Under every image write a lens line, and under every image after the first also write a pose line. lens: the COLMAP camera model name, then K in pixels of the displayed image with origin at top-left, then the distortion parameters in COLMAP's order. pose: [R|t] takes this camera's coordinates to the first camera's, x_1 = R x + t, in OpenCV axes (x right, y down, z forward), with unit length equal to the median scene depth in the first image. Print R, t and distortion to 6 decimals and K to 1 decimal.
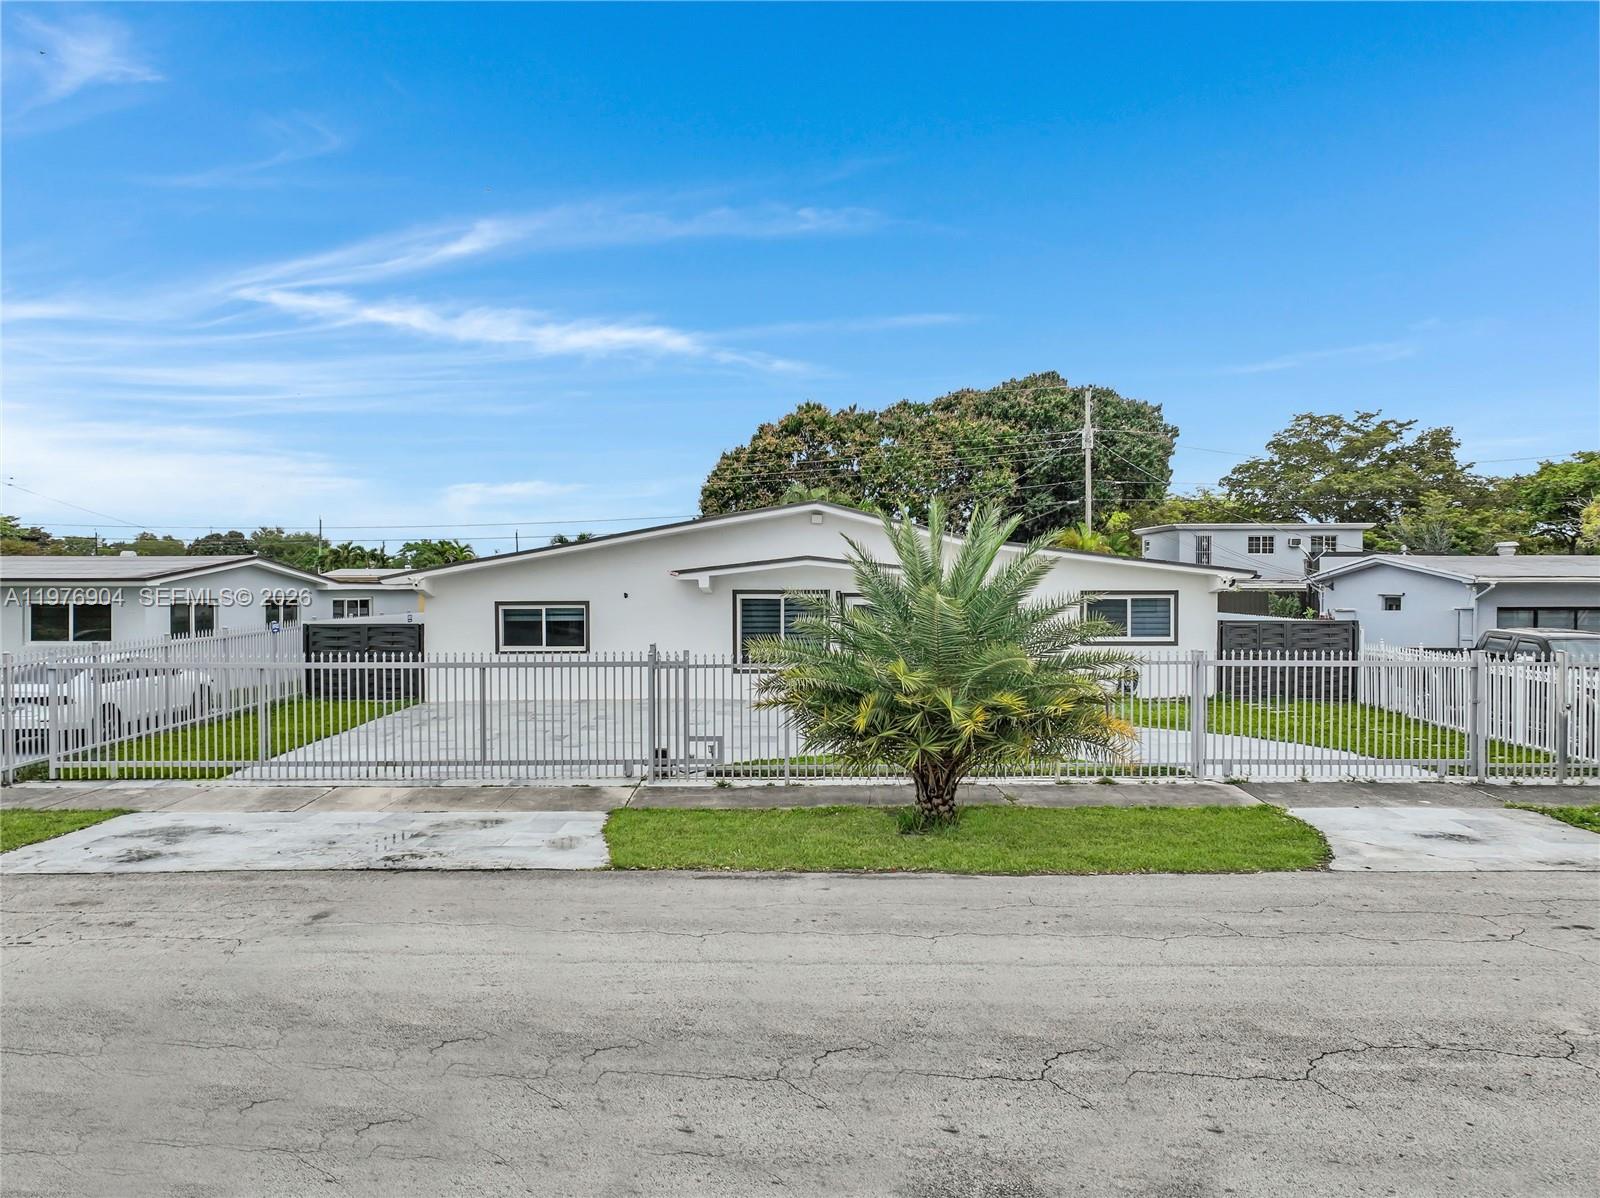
lens RADIAL K [[1132.3, 0, 797.7], [0, 1132.3, 594.5], [0, 0, 1]] dist [0.008415, 0.005547]
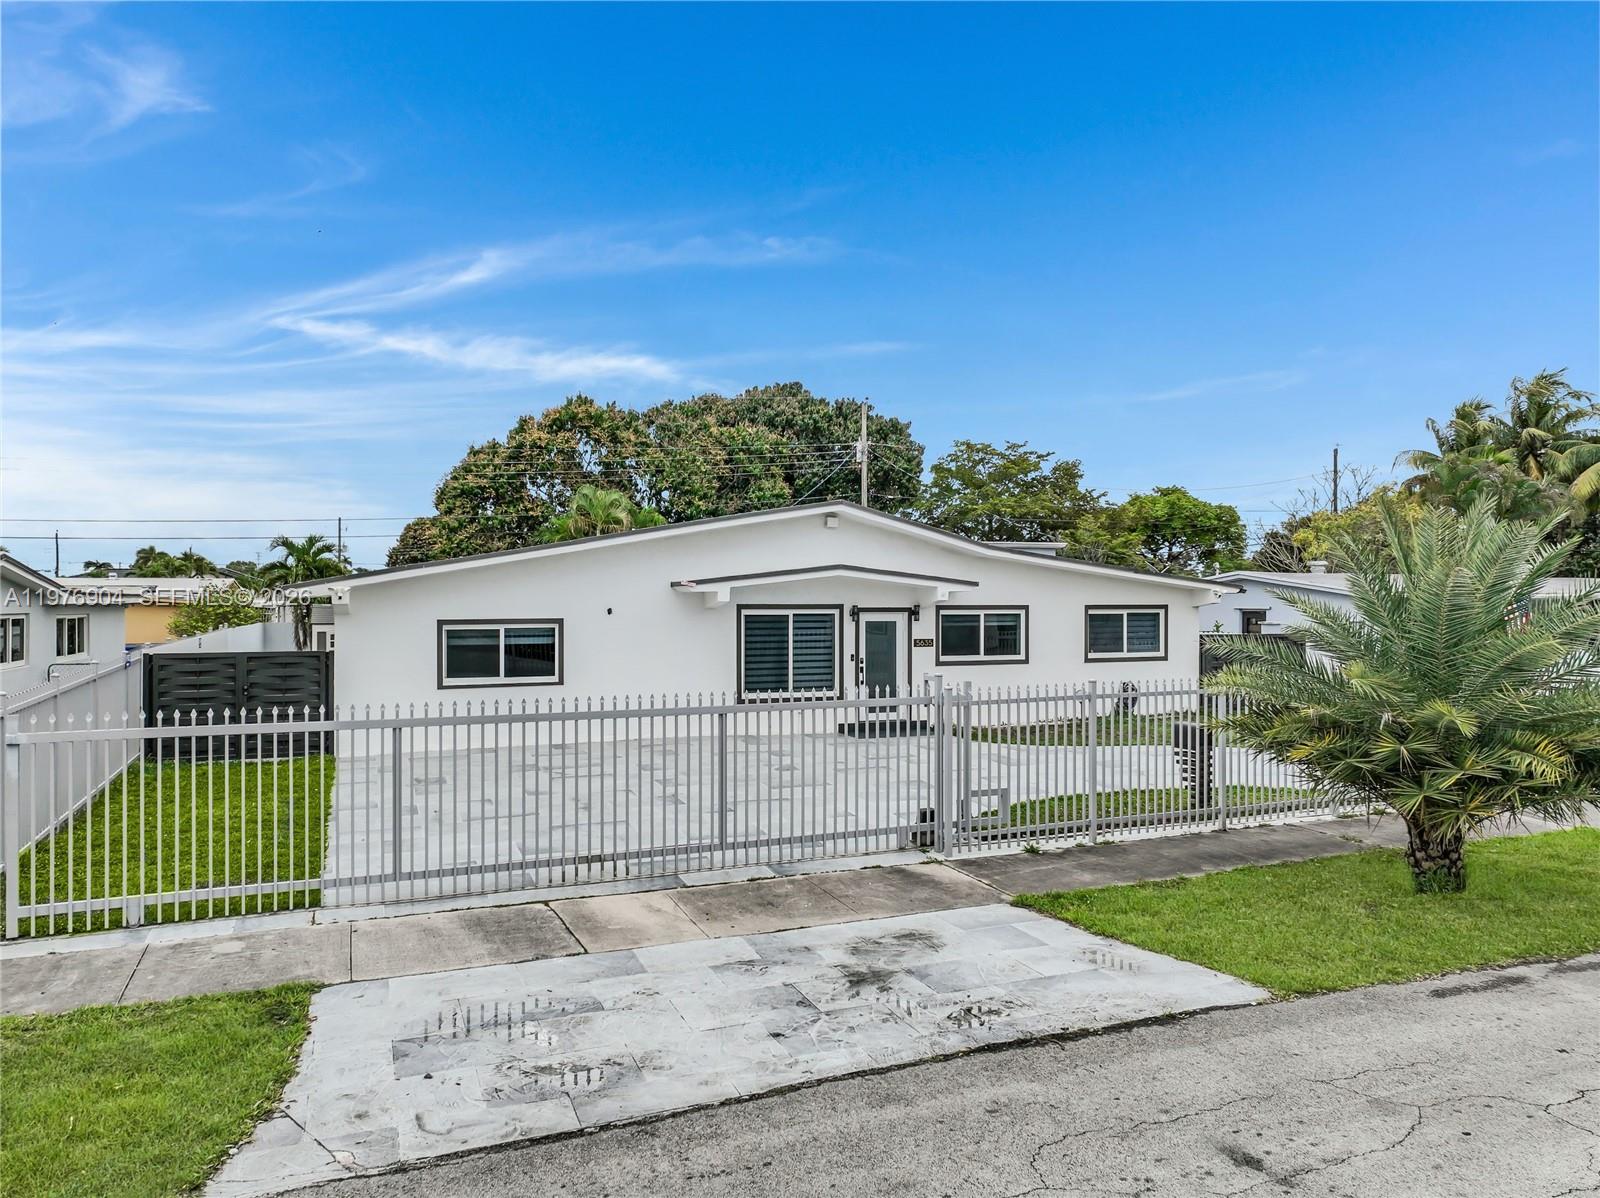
lens RADIAL K [[1126.1, 0, 800.0], [0, 1126.1, 599.0], [0, 0, 1]] dist [0.001050, 0.004368]
pose [[0.922616, 0.001439, 0.385716, -0.332484], [0.001743, 0.999967, -0.007901, -0.001292], [-0.385715, 0.007962, 0.922584, 0.212035]]
